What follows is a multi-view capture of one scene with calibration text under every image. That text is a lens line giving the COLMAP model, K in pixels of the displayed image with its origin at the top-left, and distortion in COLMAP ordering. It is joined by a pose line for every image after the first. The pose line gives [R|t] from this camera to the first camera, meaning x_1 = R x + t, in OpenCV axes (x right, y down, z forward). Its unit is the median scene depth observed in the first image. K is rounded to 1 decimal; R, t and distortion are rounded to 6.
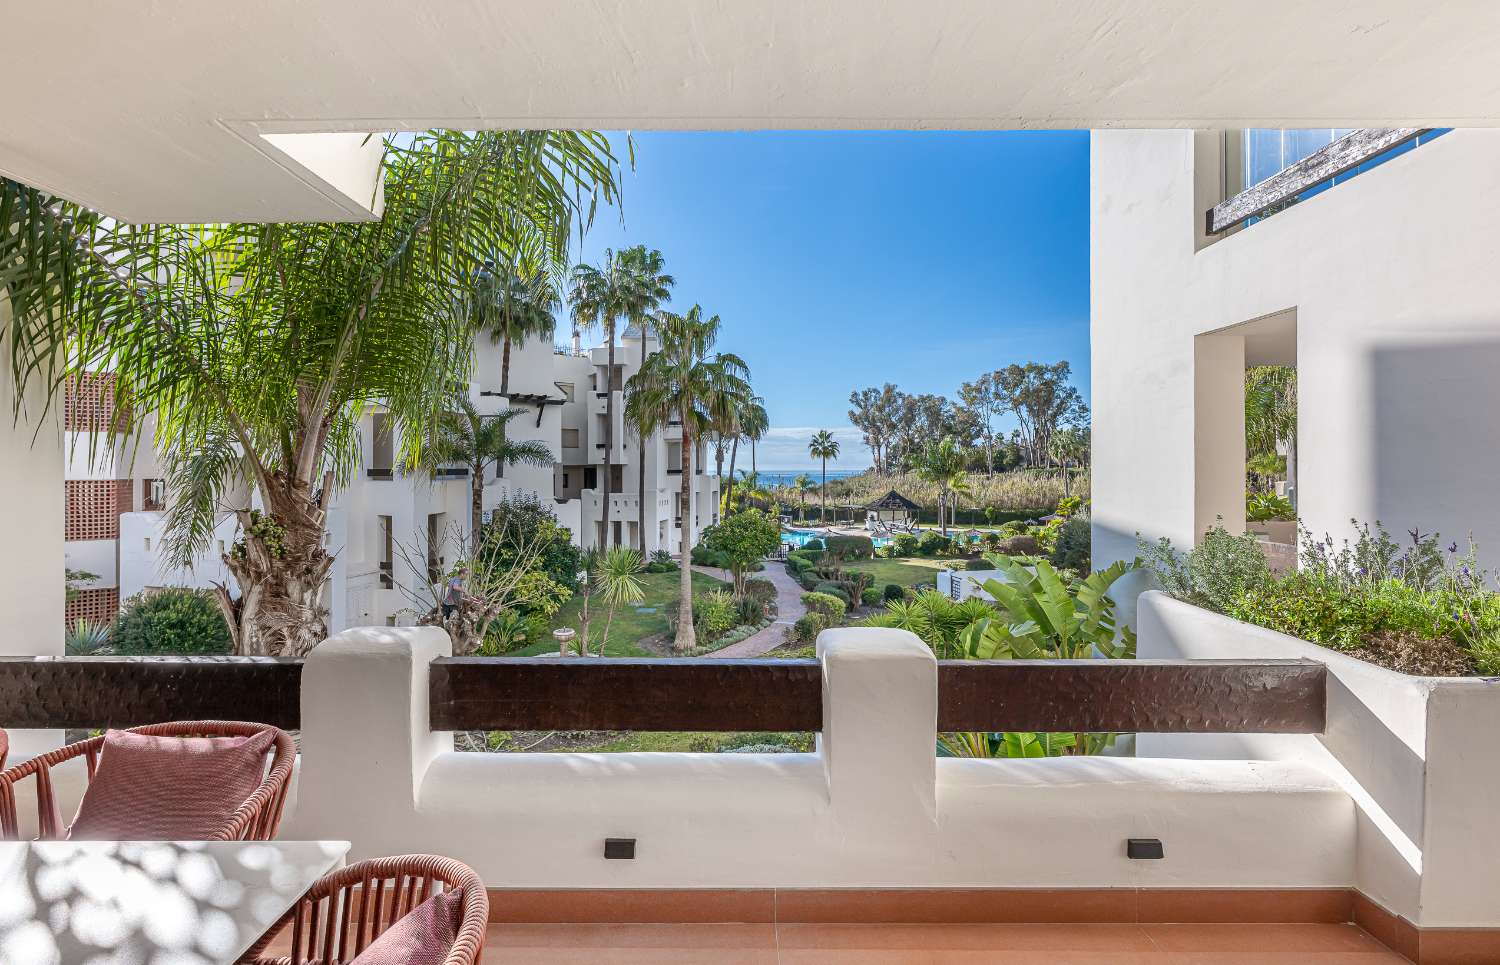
lens RADIAL K [[608.3, 0, 727.4], [0, 608.3, 484.7], [0, 0, 1]] dist [-0.005445, 0.001091]
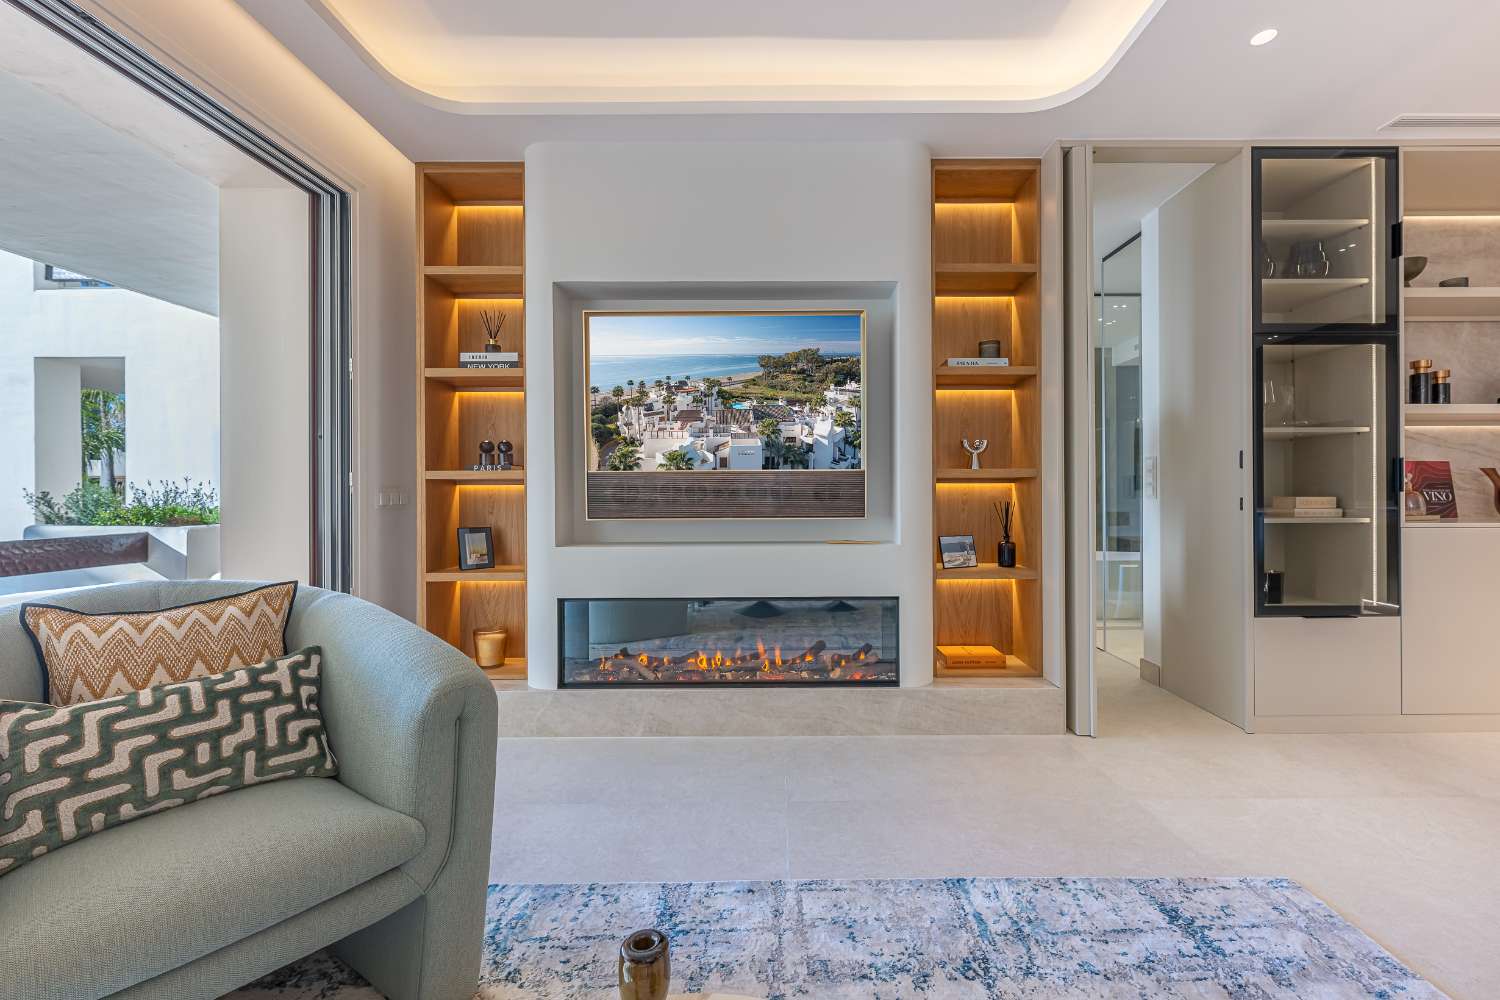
lens RADIAL K [[603.0, 0, 780.4], [0, 603.0, 493.9], [0, 0, 1]] dist [0.005748, -0.002831]
pose [[-0.019034, 0.004430, 0.999809, -0.096505], [0.030270, 0.999534, -0.003852, 0.016293], [-0.999361, 0.030191, -0.019159, -0.096846]]
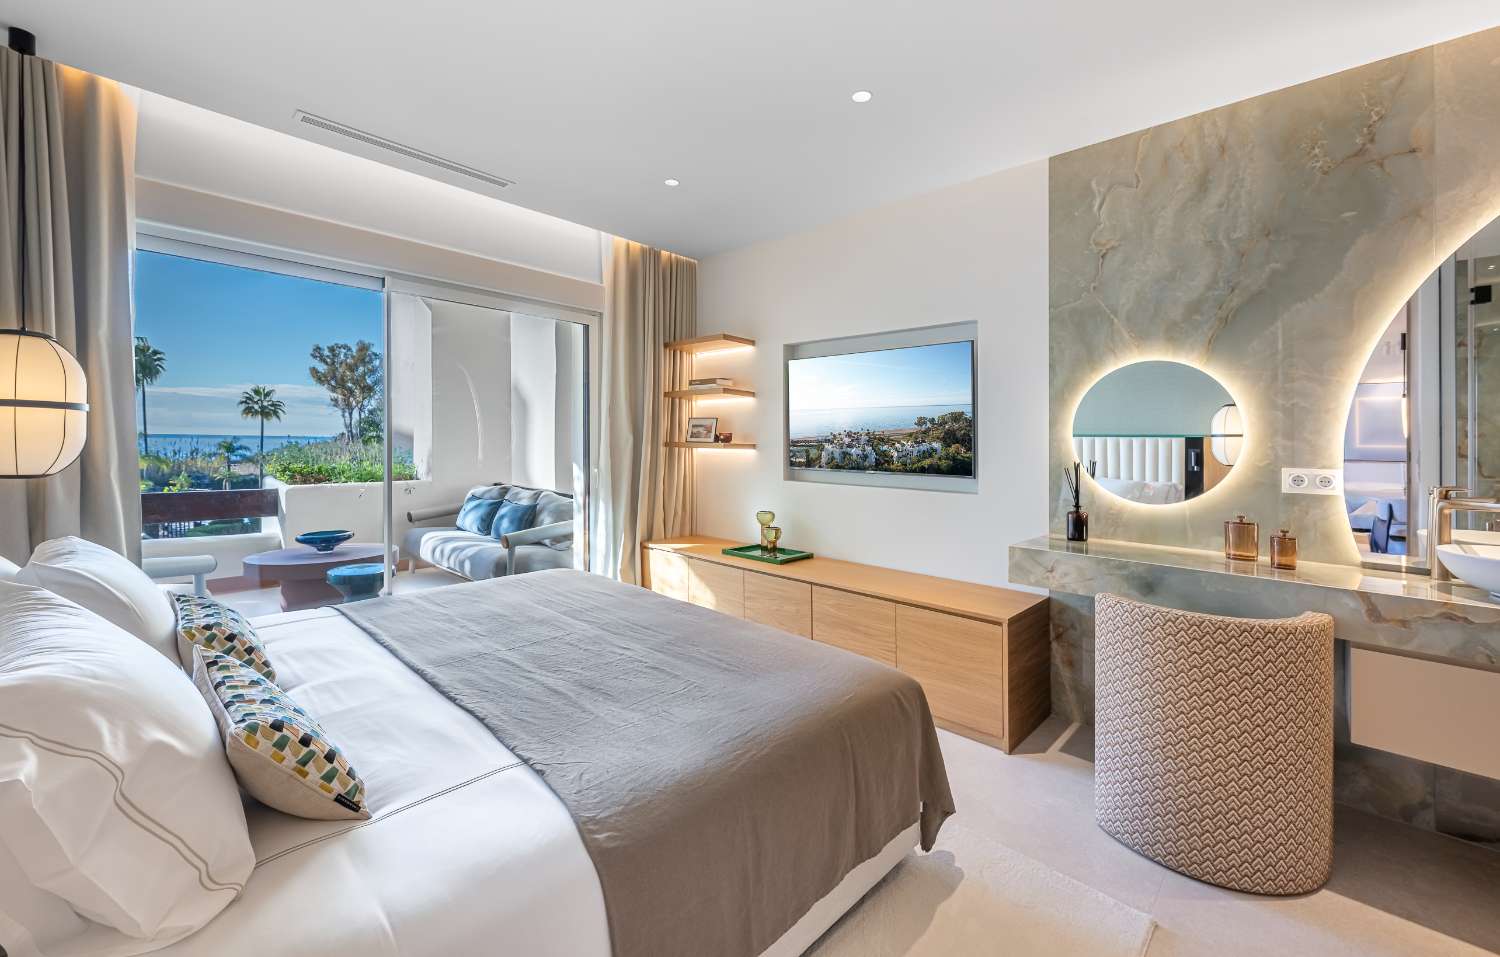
lens RADIAL K [[608.3, 0, 754.4], [0, 608.3, 443.9], [0, 0, 1]] dist [-0.005445, 0.001091]
pose [[0.686548, 0.014639, 0.726937, 0.035196], [-0.001313, 0.999821, -0.018895, 0.011250], [-0.727083, 0.012018, 0.686444, -0.151503]]
